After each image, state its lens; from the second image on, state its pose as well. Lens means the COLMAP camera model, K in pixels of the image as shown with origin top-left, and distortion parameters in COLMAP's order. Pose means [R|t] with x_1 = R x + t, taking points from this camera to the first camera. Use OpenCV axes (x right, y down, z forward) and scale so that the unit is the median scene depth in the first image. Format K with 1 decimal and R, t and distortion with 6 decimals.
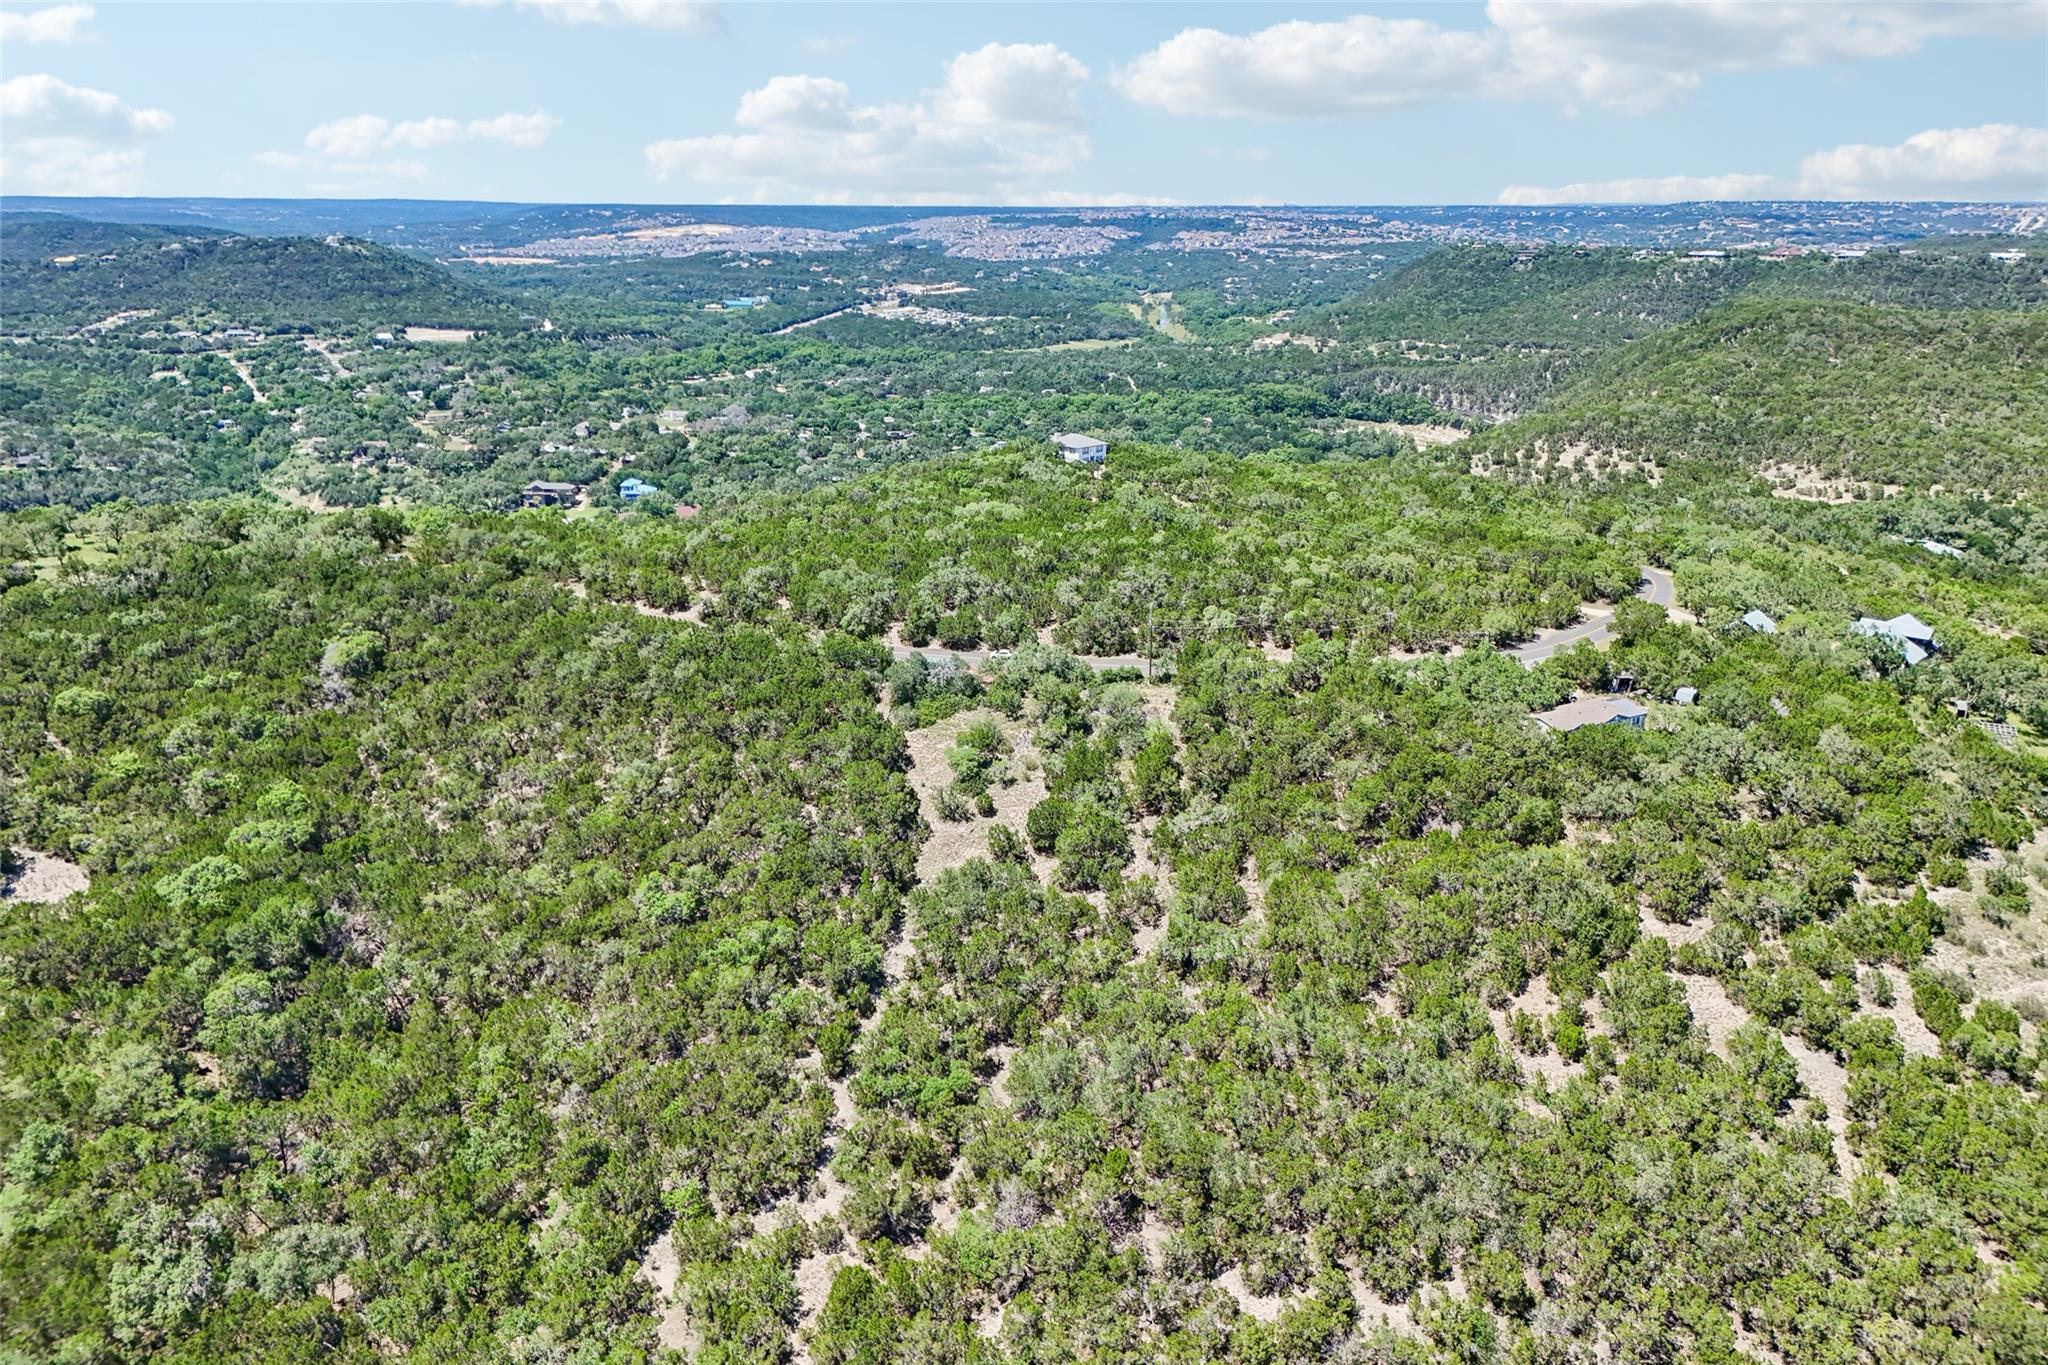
lens RADIAL K [[1417.4, 0, 1024.0], [0, 1417.4, 682.5], [0, 0, 1]] dist [0.083322, -0.086547]
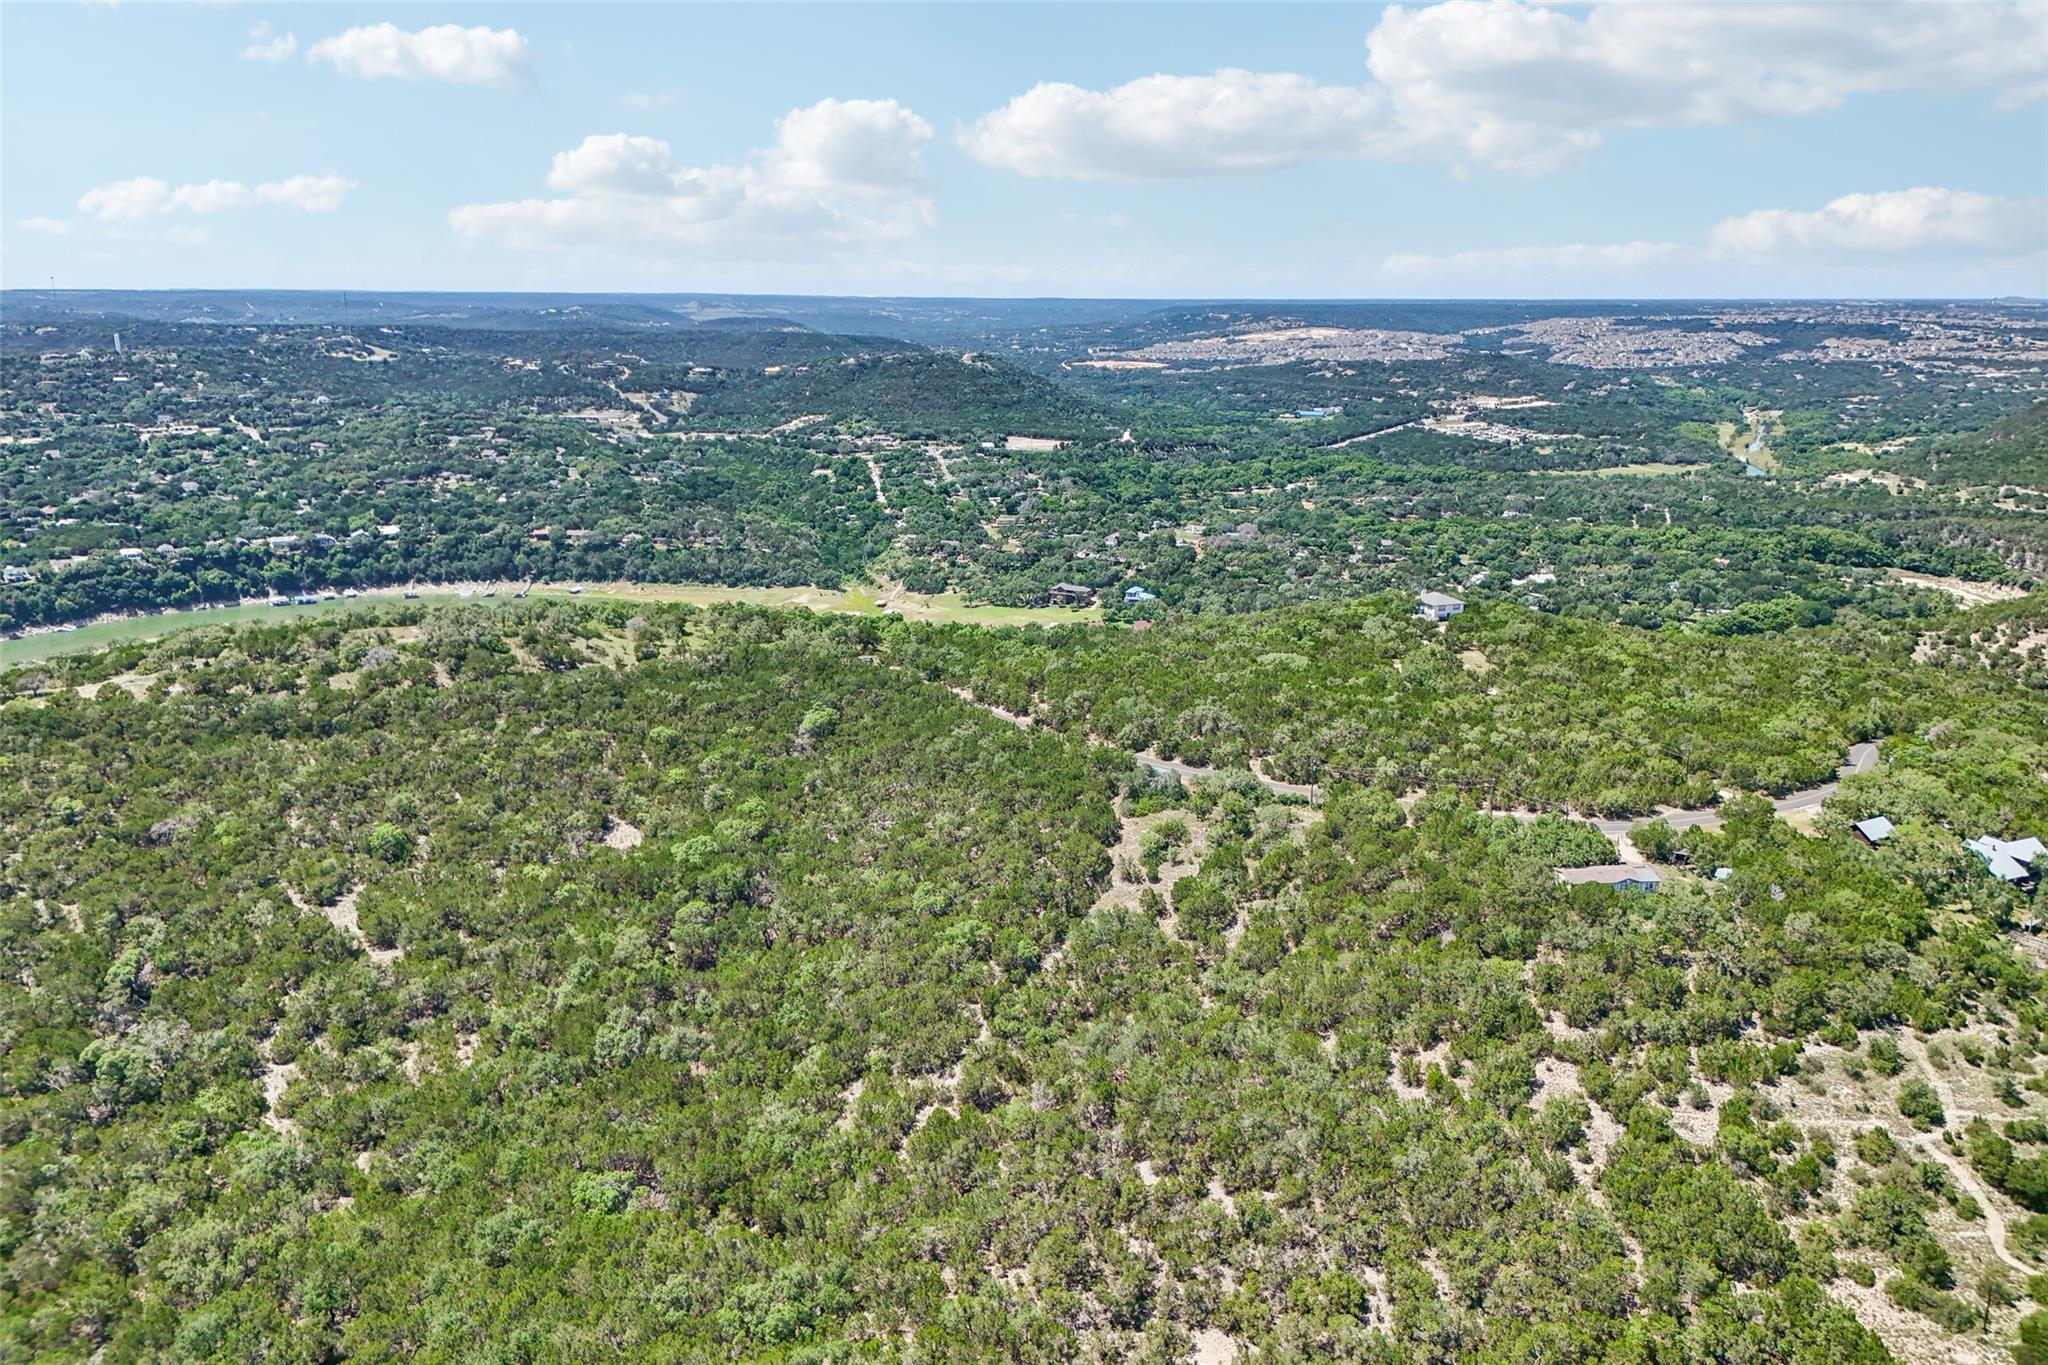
lens RADIAL K [[1381.8, 0, 1069.5], [0, 1381.8, 688.0], [0, 0, 1]] dist [0.079909, -0.093067]
pose [[0.933251, 0.100003, -0.345024, 0.328898], [-0.121156, 0.991817, -0.040241, -0.032742], [0.338176, 0.079357, 0.937731, -0.344882]]
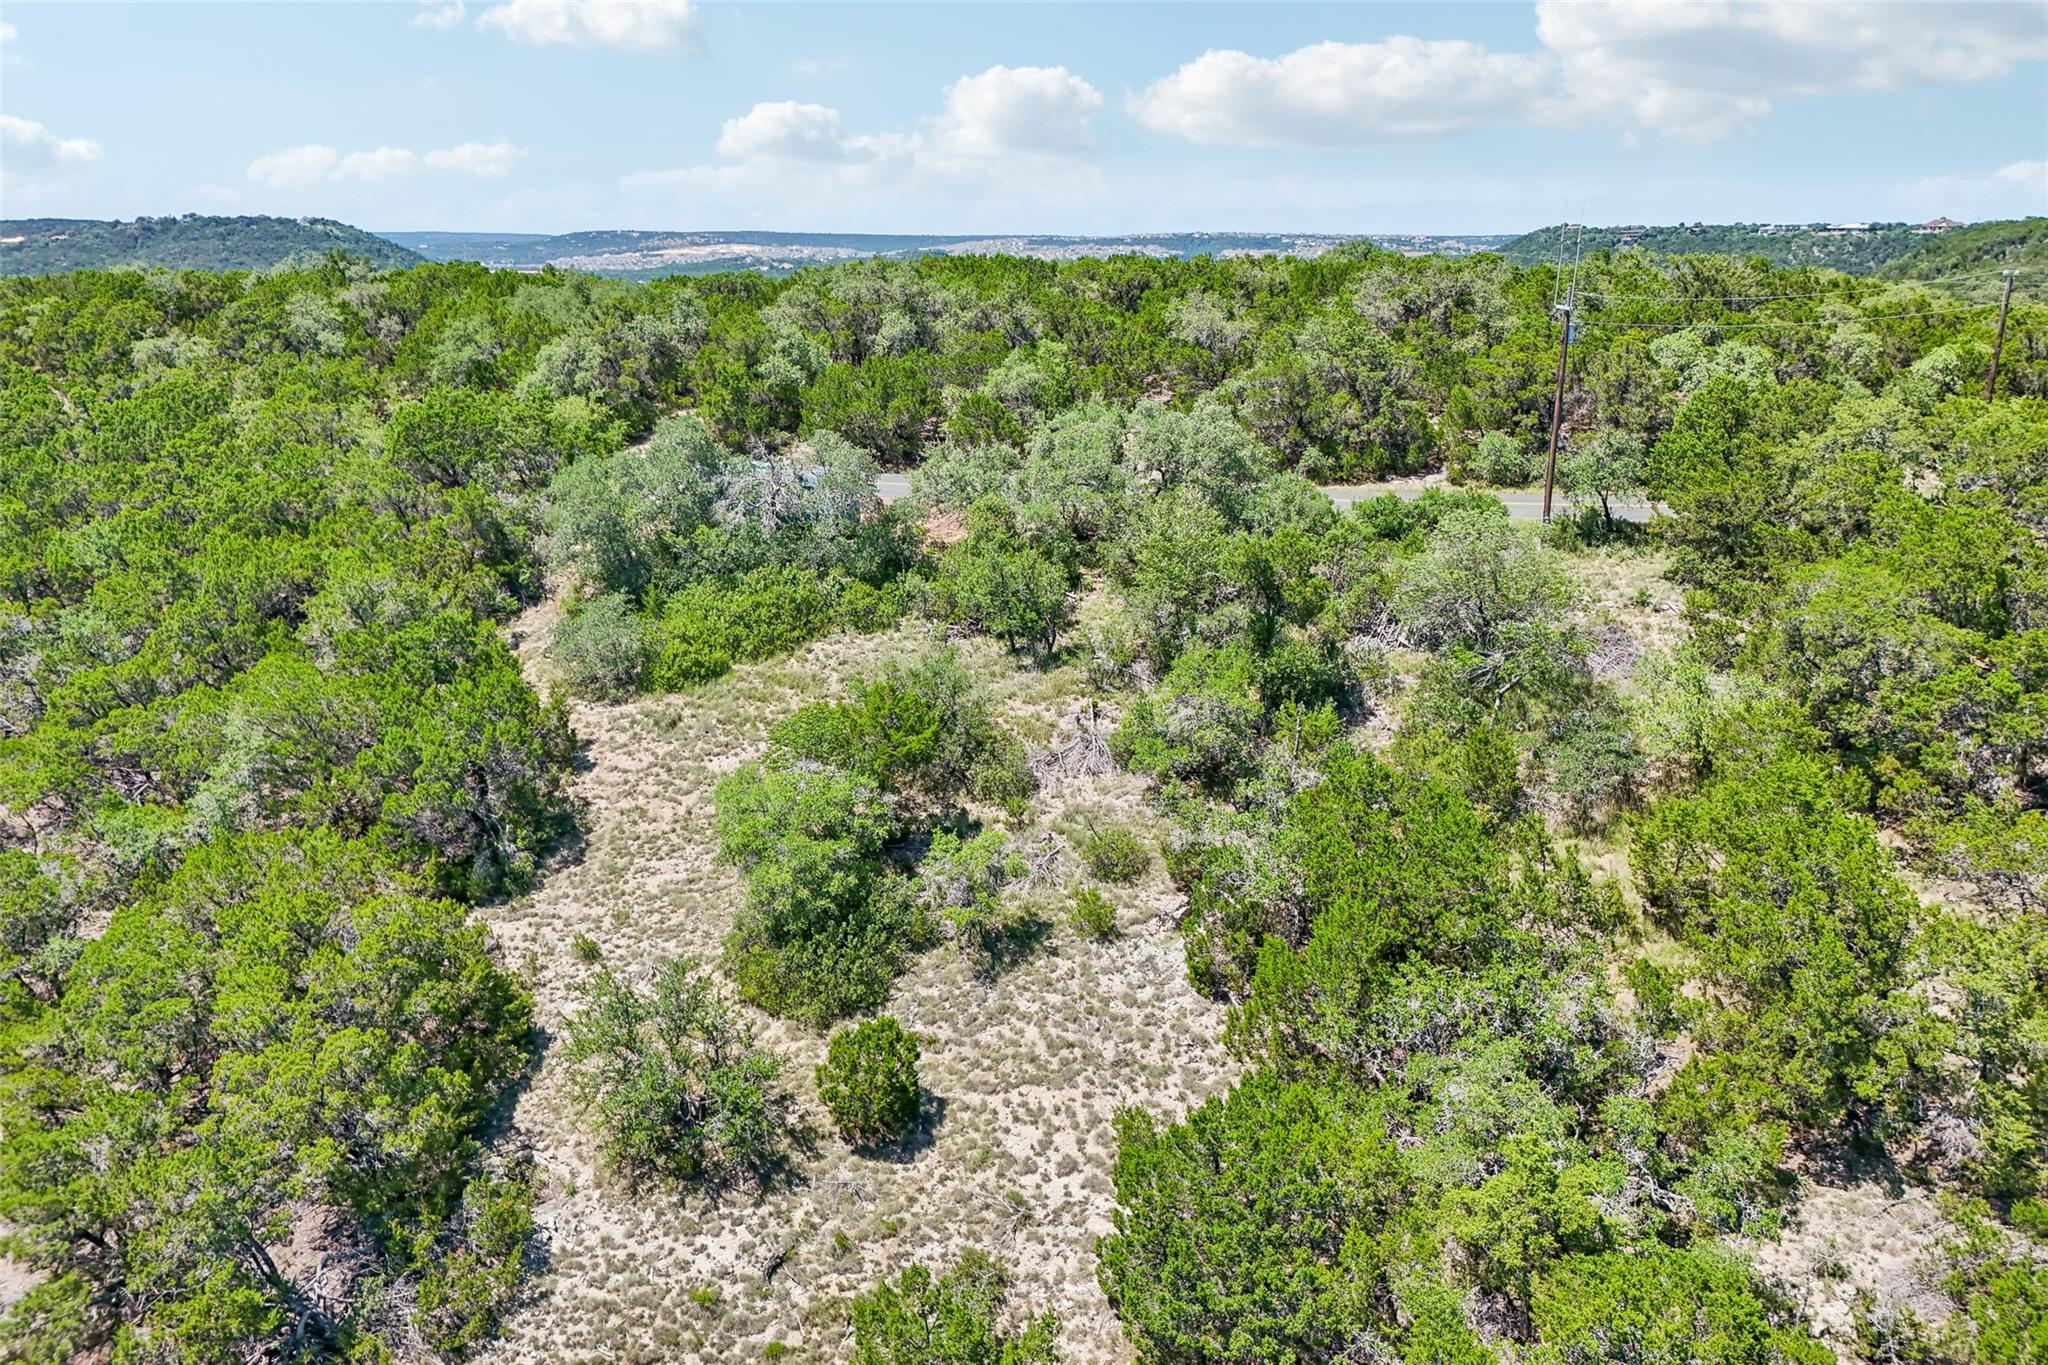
lens RADIAL K [[1519.7, 0, 1024.0], [0, 1519.7, 682.5], [0, 0, 1]] dist [0.009606, -0.005511]
pose [[0.999713, 0.009326, -0.022075, -0.003768], [-0.009841, 0.999679, -0.023330, 0.035179], [0.021851, 0.023540, 0.999484, 0.721675]]
